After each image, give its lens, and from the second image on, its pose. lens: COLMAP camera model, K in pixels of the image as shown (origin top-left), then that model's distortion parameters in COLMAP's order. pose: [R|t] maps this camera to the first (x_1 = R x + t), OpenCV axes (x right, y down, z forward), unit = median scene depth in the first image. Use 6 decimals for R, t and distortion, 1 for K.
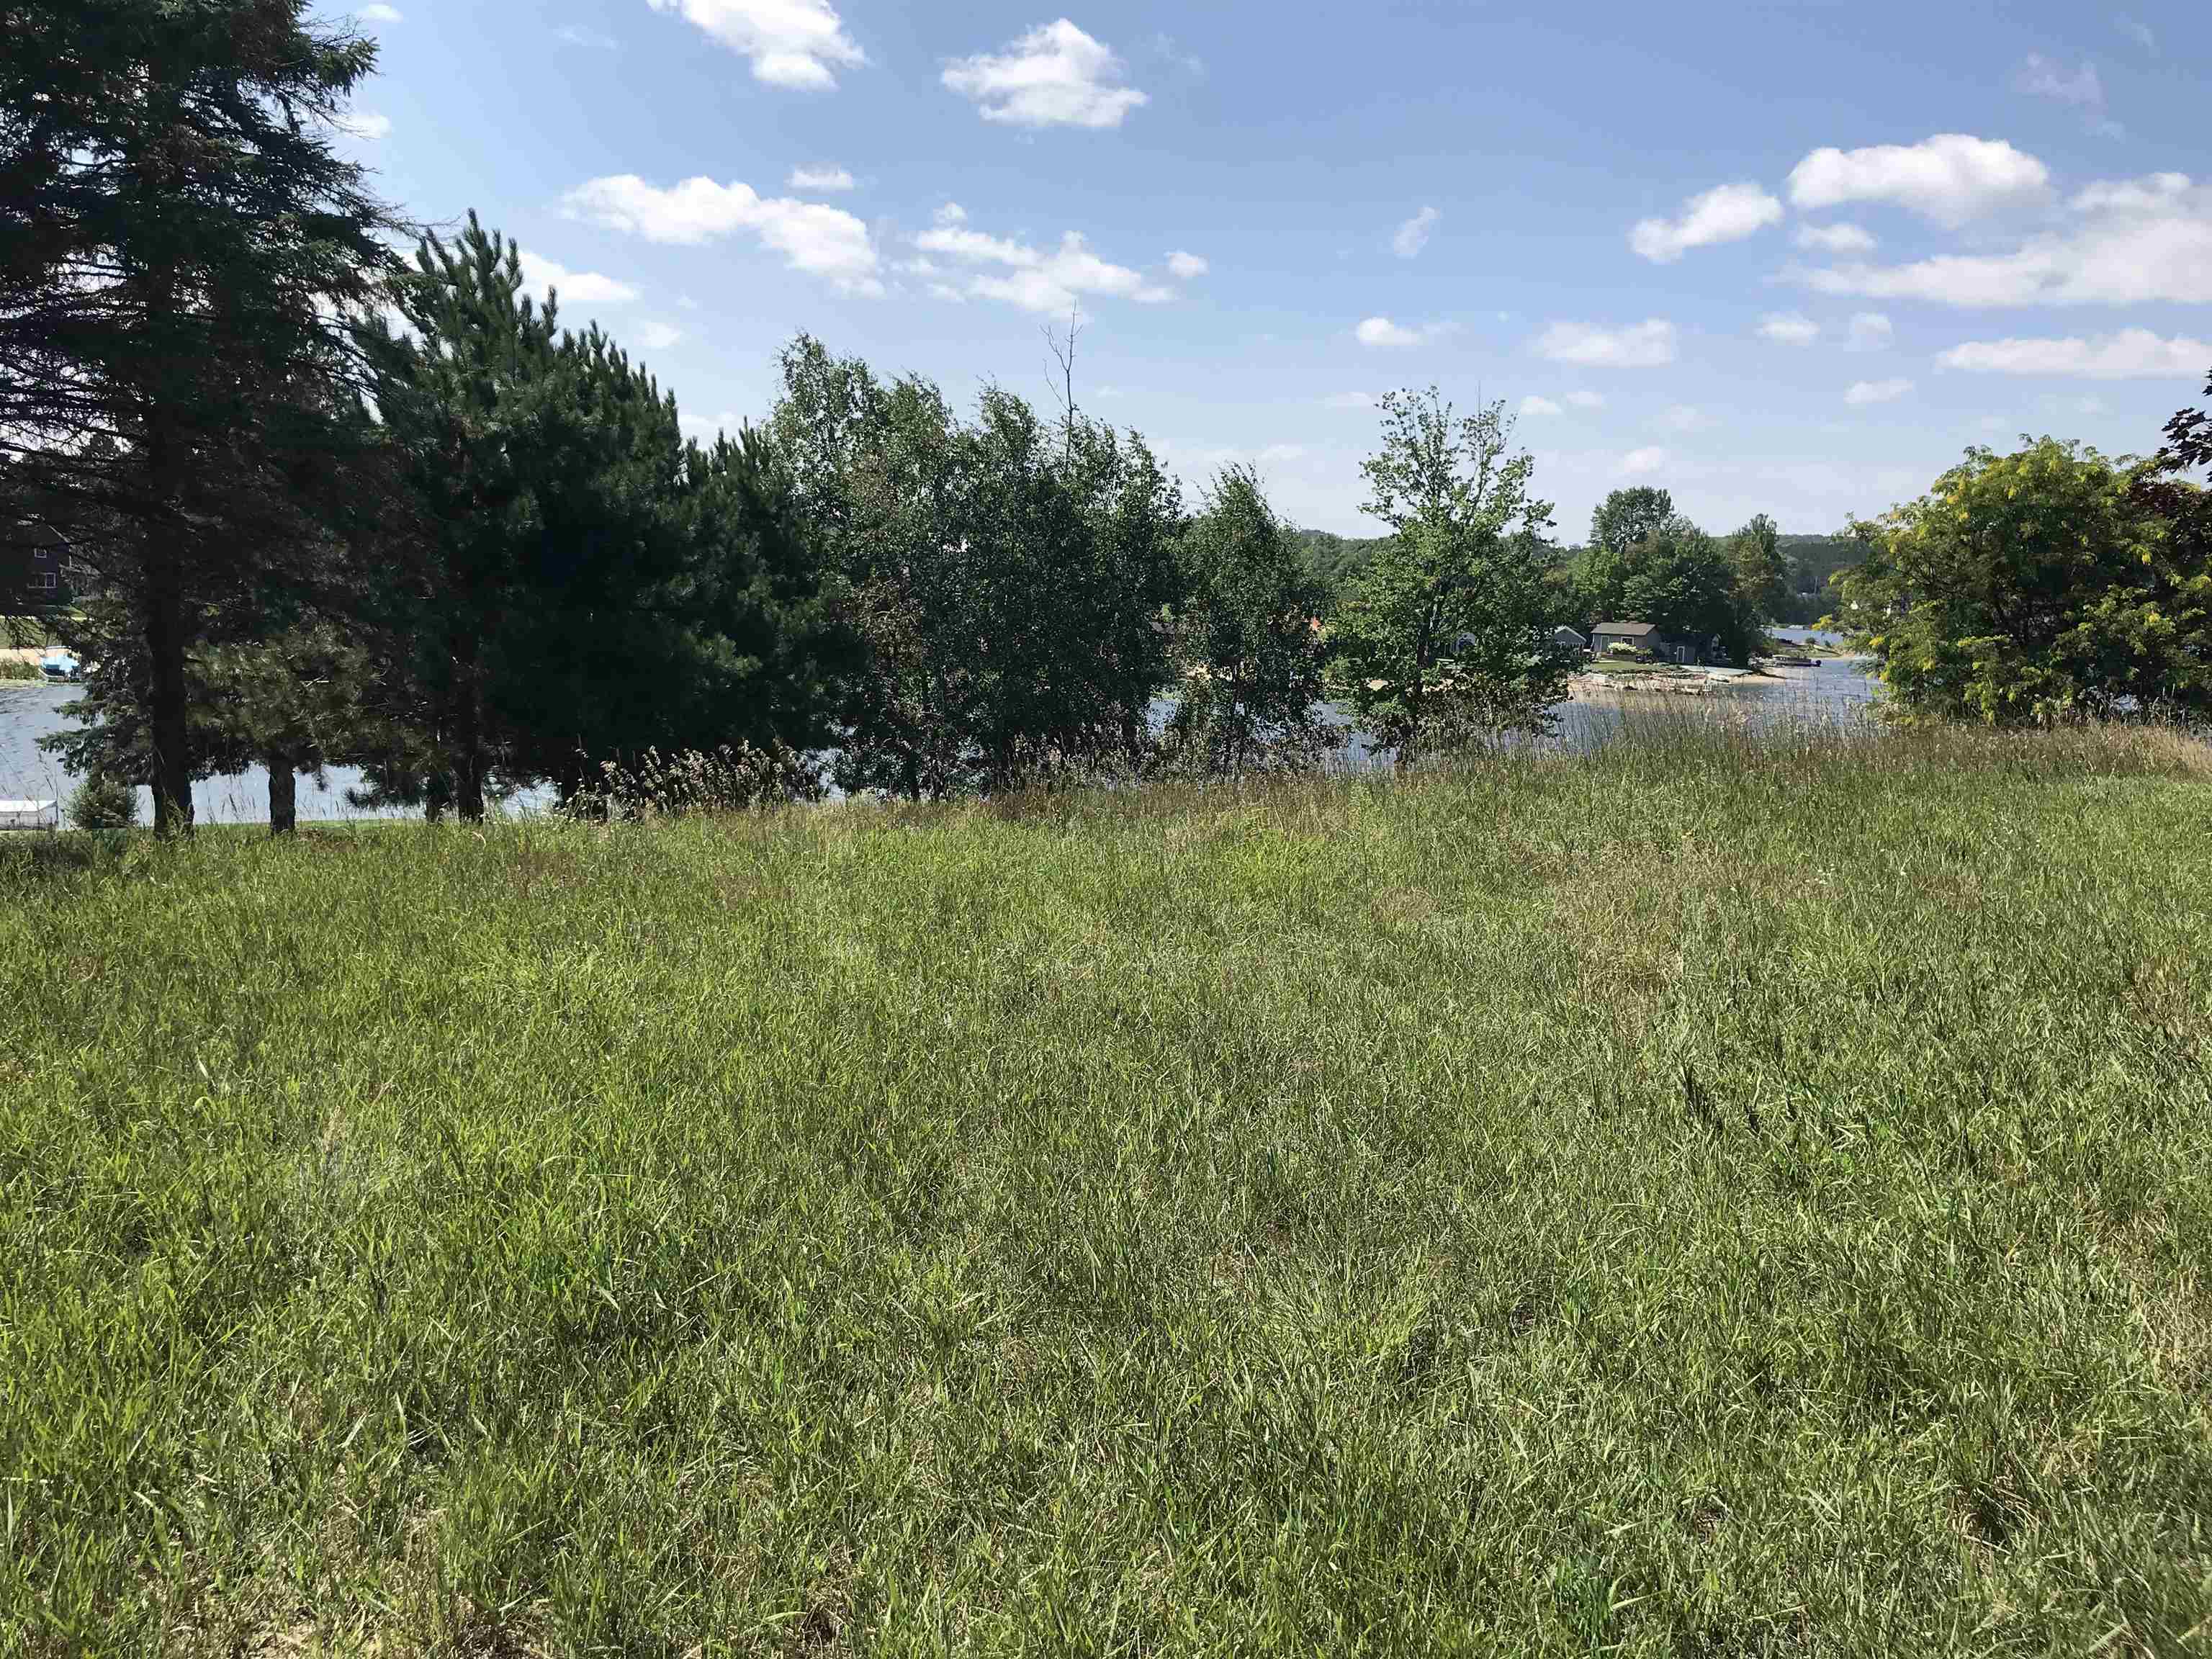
lens RADIAL K [[1670.3, 0, 1149.0], [0, 1670.3, 821.3], [0, 0, 1]] dist [-0.004139, -0.004891]
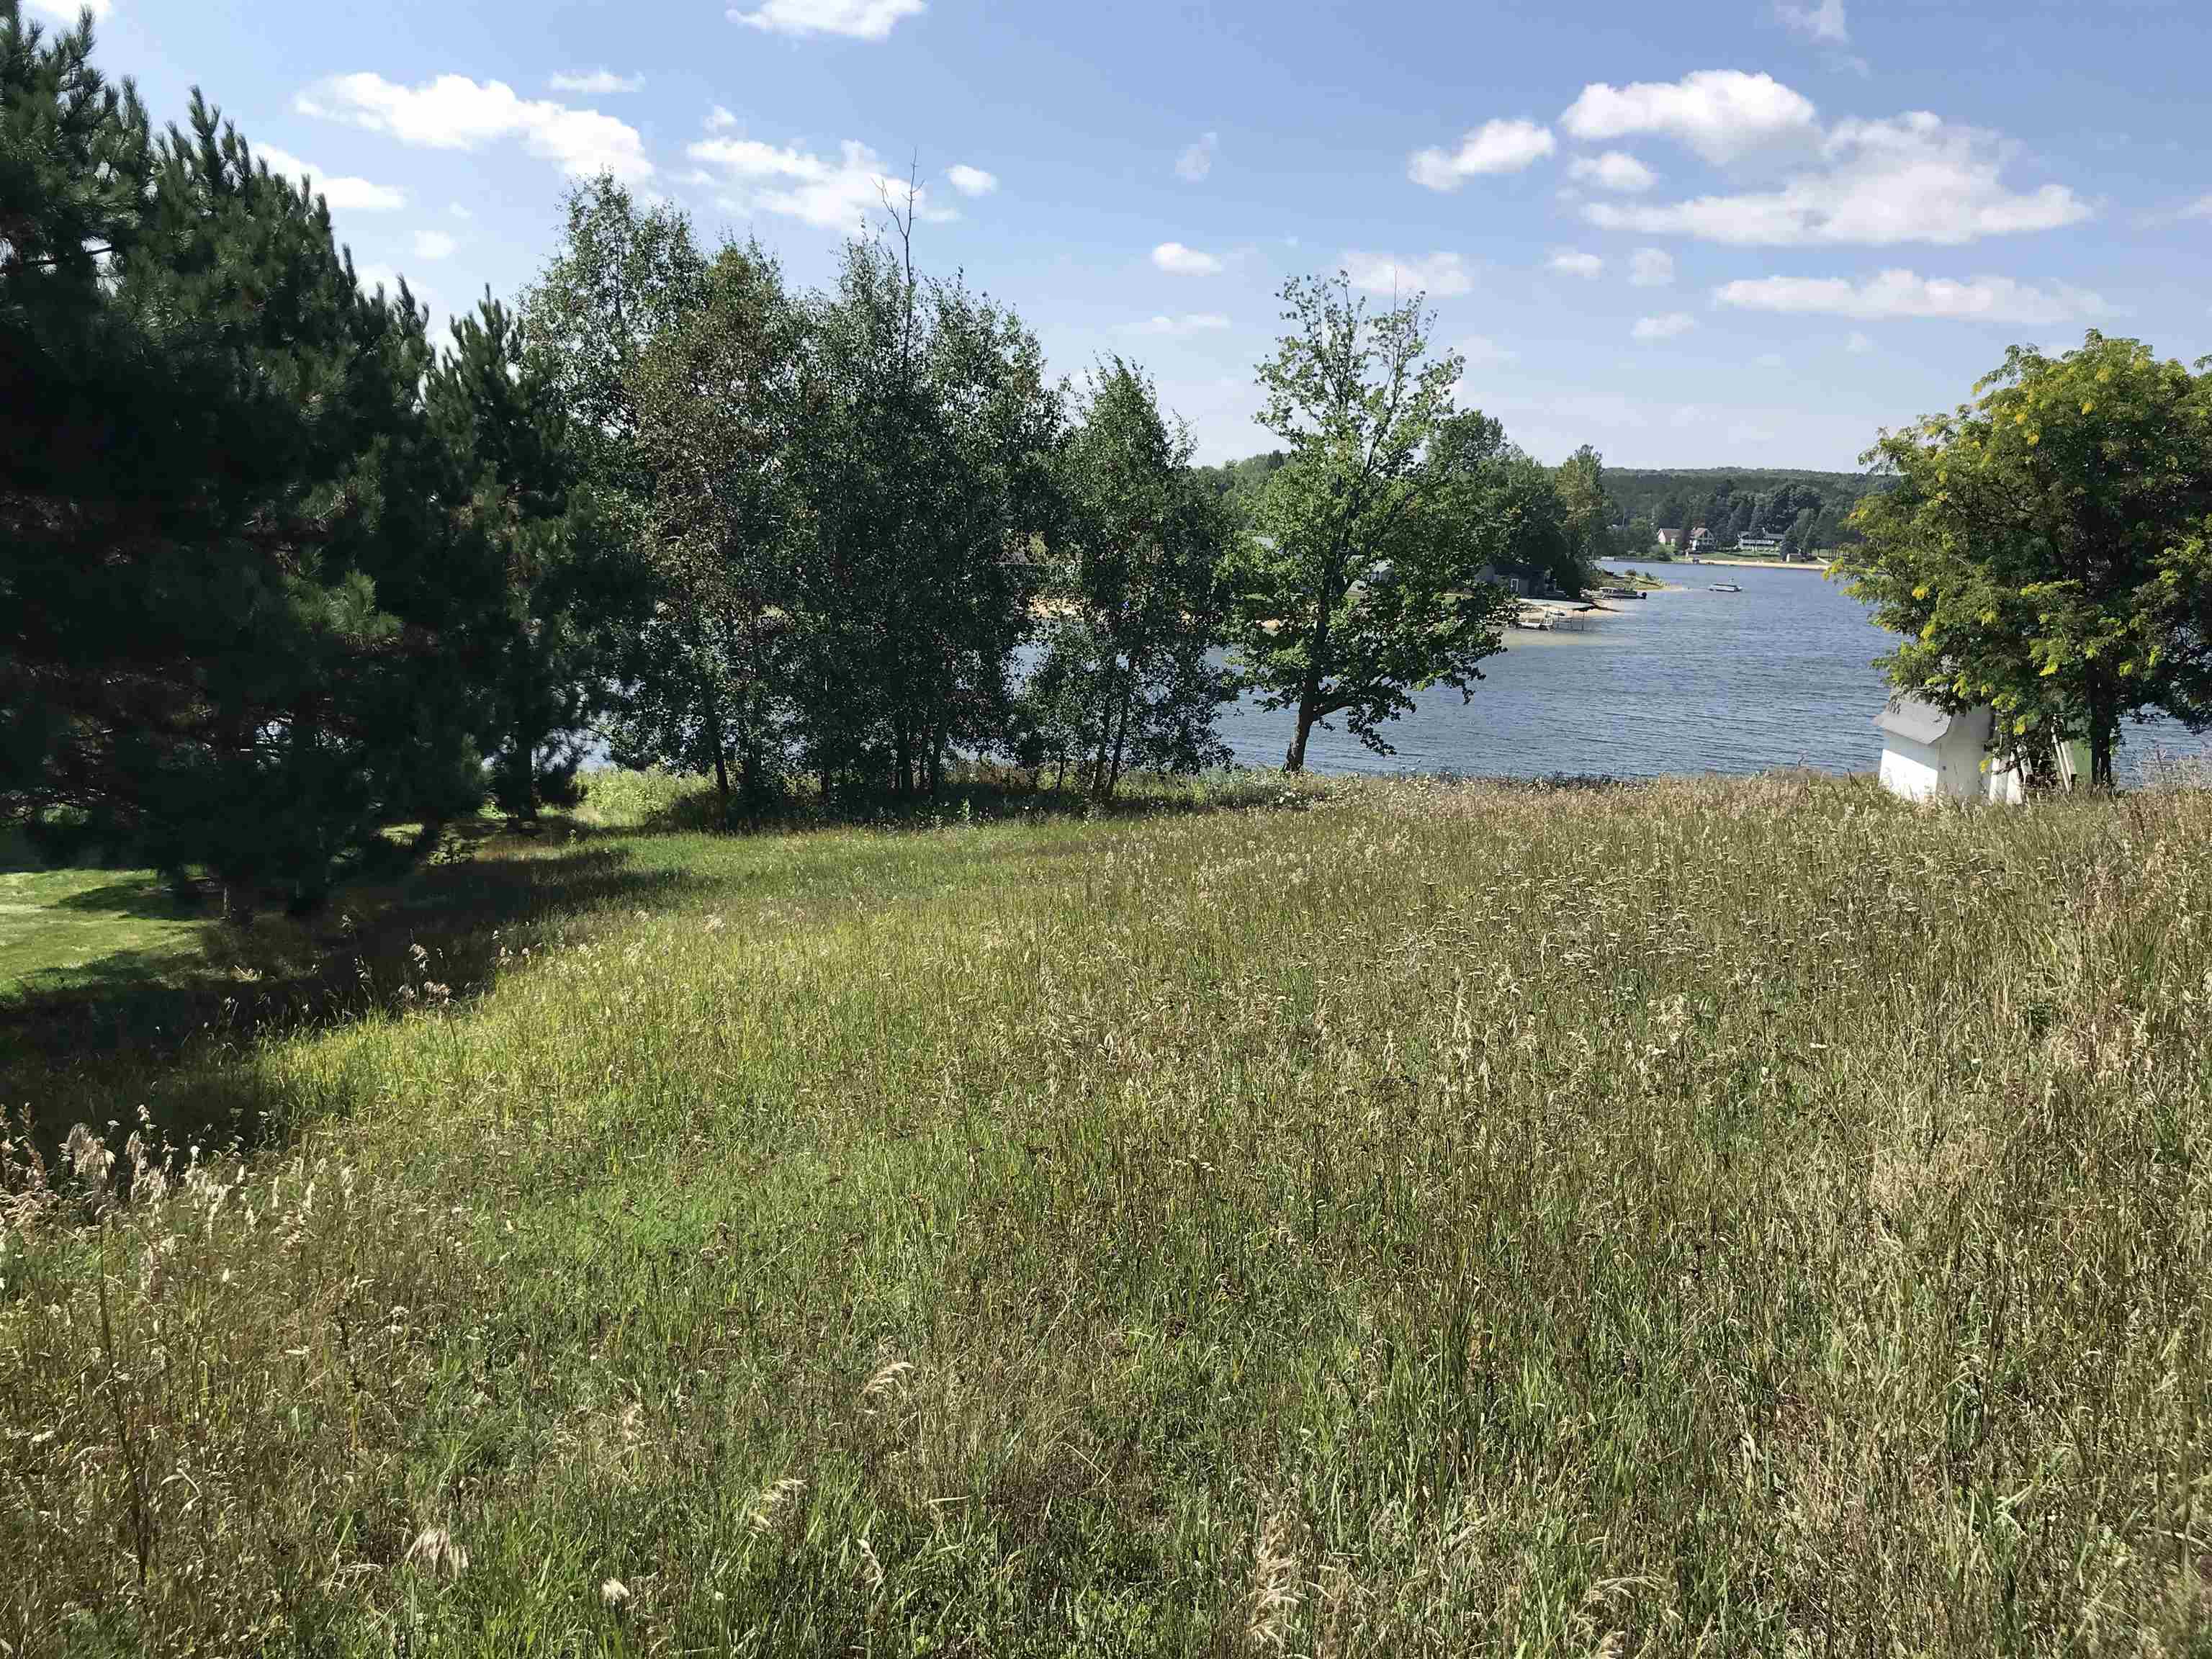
lens RADIAL K [[1670.3, 0, 1149.0], [0, 1670.3, 821.3], [0, 0, 1]] dist [-0.004139, -0.004891]
pose [[0.992254, -0.012429, 0.123606, -0.032517], [0.006946, 0.998977, 0.044691, -0.023680], [-0.124035, -0.043486, 0.991325, 0.166006]]
